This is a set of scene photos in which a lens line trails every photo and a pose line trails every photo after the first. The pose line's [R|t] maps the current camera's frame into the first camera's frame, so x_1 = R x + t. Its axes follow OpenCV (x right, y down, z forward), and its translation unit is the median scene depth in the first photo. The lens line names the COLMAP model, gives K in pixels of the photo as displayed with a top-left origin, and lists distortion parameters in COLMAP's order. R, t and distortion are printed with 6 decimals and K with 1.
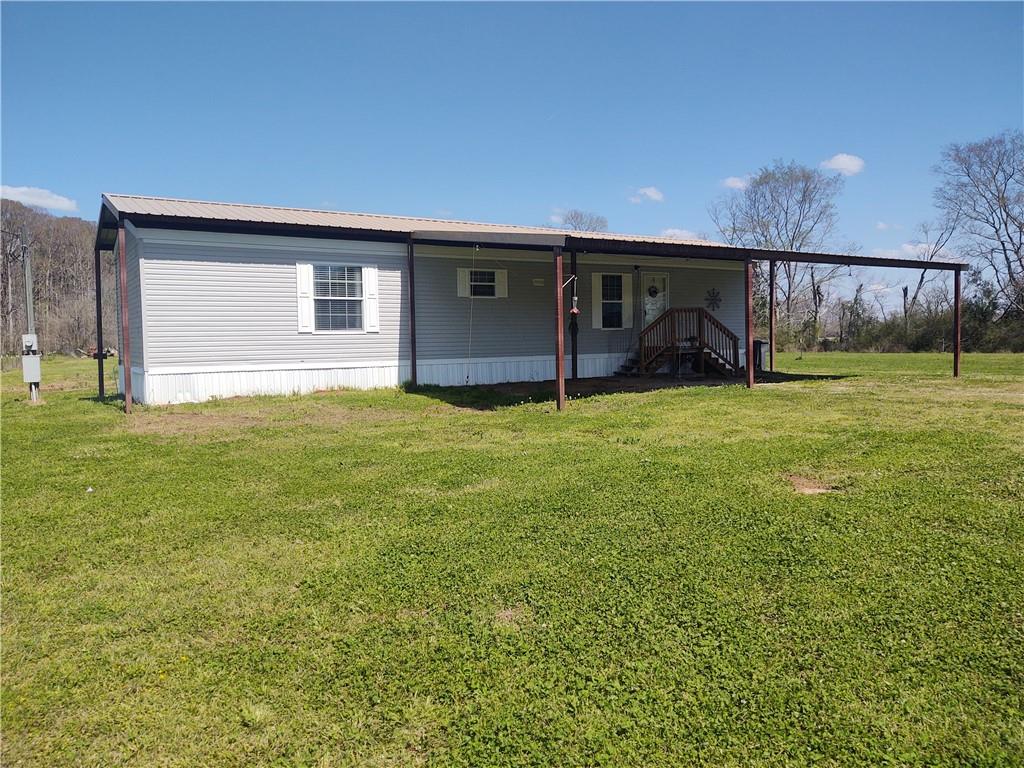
lens RADIAL K [[780.6, 0, 509.5], [0, 780.6, 383.4], [0, 0, 1]] dist [0.014565, -0.008342]
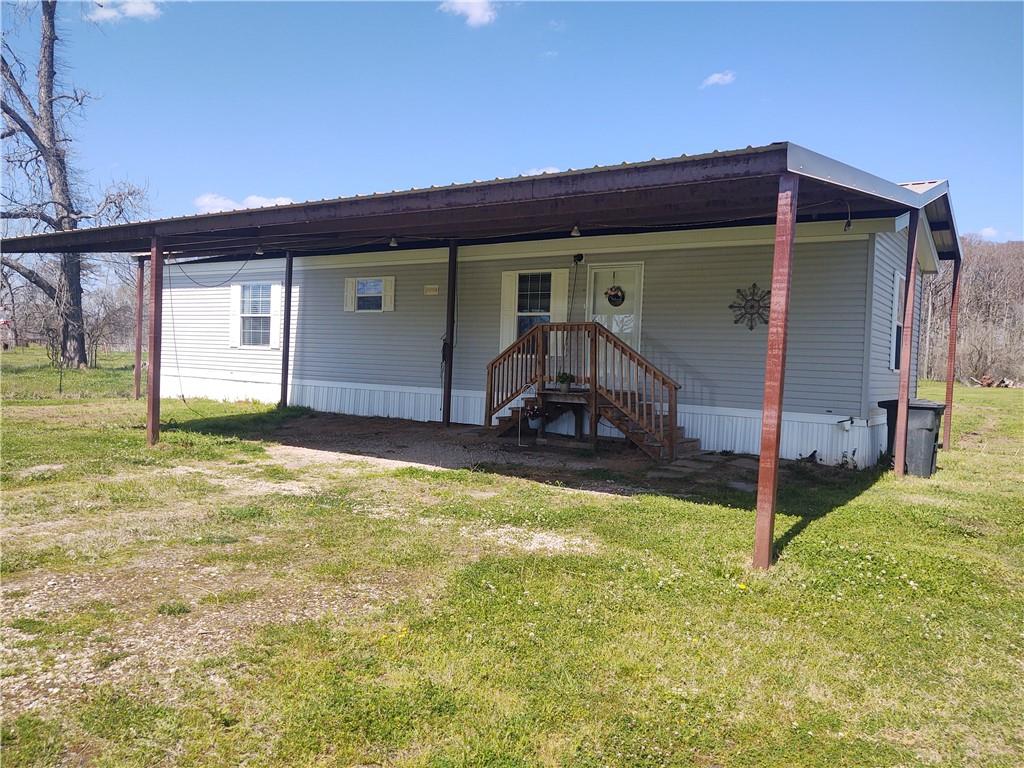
lens RADIAL K [[780.6, 0, 509.9], [0, 780.6, 379.2], [0, 0, 1]] dist [0.014565, -0.008342]
pose [[0.387514, 0.057383, -0.920076, 0.818931], [-0.094615, 0.995266, 0.022223, -0.072631], [0.916995, 0.078441, 0.391109, 0.834814]]
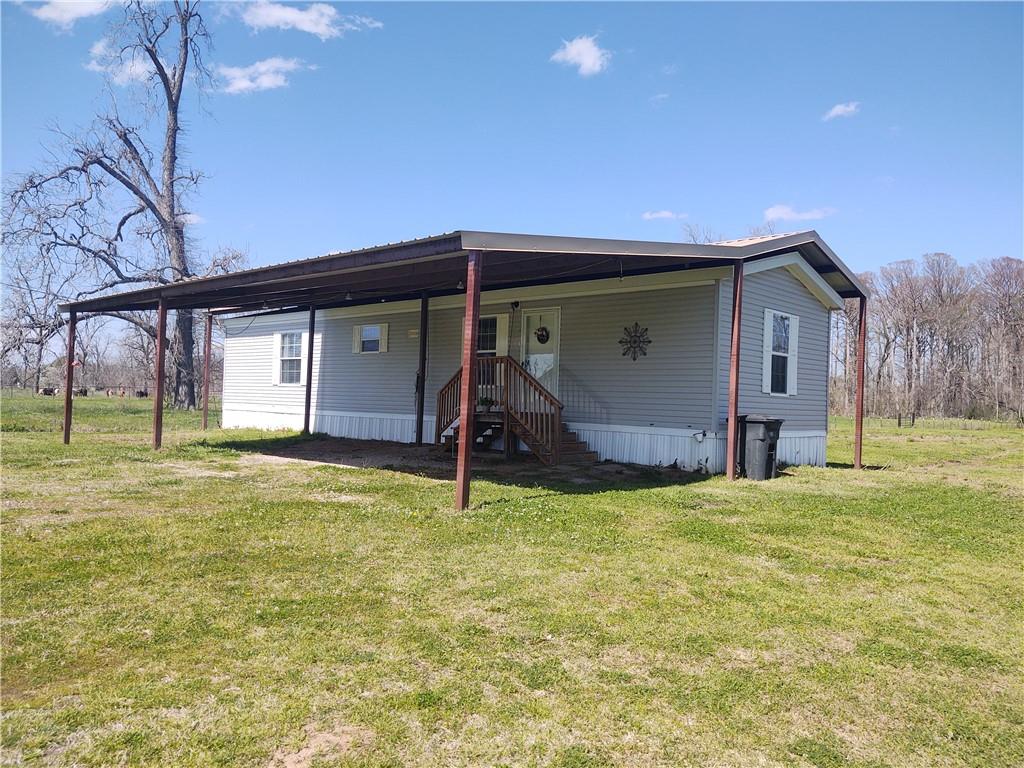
lens RADIAL K [[780.6, 0, 511.2], [0, 780.6, 375.8], [0, 0, 1]] dist [0.014565, -0.008342]
pose [[0.248650, -0.004759, -0.968582, 1.013200], [-0.086119, 0.995919, -0.027002, -0.070882], [0.964757, 0.090127, 0.247226, 0.949883]]
